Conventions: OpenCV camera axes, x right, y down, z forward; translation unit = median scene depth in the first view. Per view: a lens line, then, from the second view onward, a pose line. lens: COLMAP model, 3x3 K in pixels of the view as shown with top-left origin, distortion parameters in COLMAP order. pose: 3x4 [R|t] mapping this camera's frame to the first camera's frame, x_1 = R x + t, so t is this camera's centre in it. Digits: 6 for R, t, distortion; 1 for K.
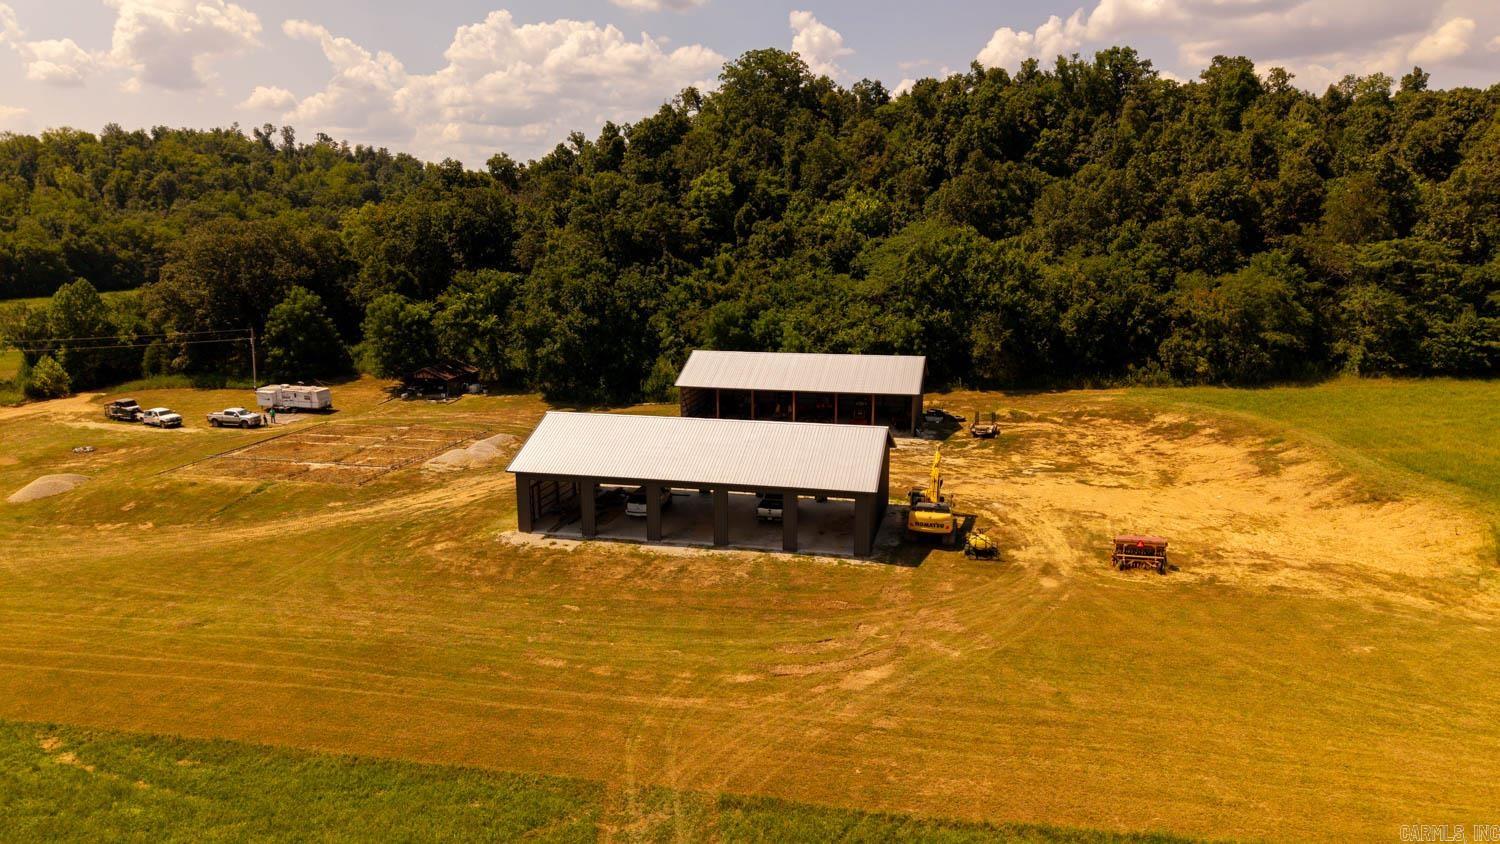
lens RADIAL K [[997.9, 0, 748.0], [0, 997.9, 416.6], [0, 0, 1]] dist [0.041821, -0.043016]
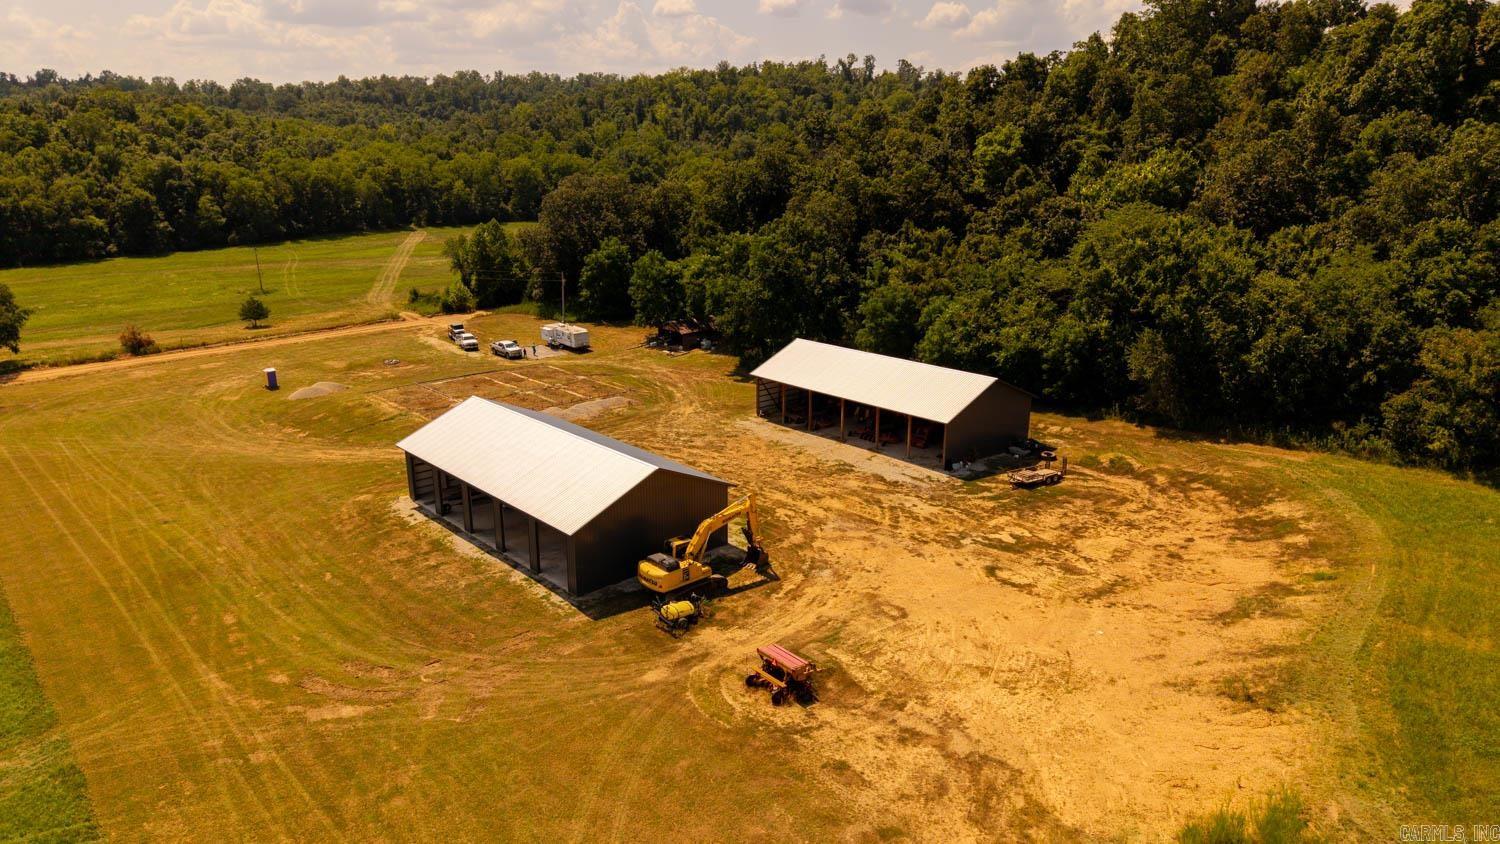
lens RADIAL K [[997.9, 0, 748.0], [0, 997.9, 433.2], [0, 0, 1]] dist [0.041821, -0.043016]
pose [[0.827412, 0.162693, -0.537513, 0.400123], [-0.110858, 0.985601, 0.127672, -0.085390], [0.550545, -0.046050, 0.833535, 0.145753]]
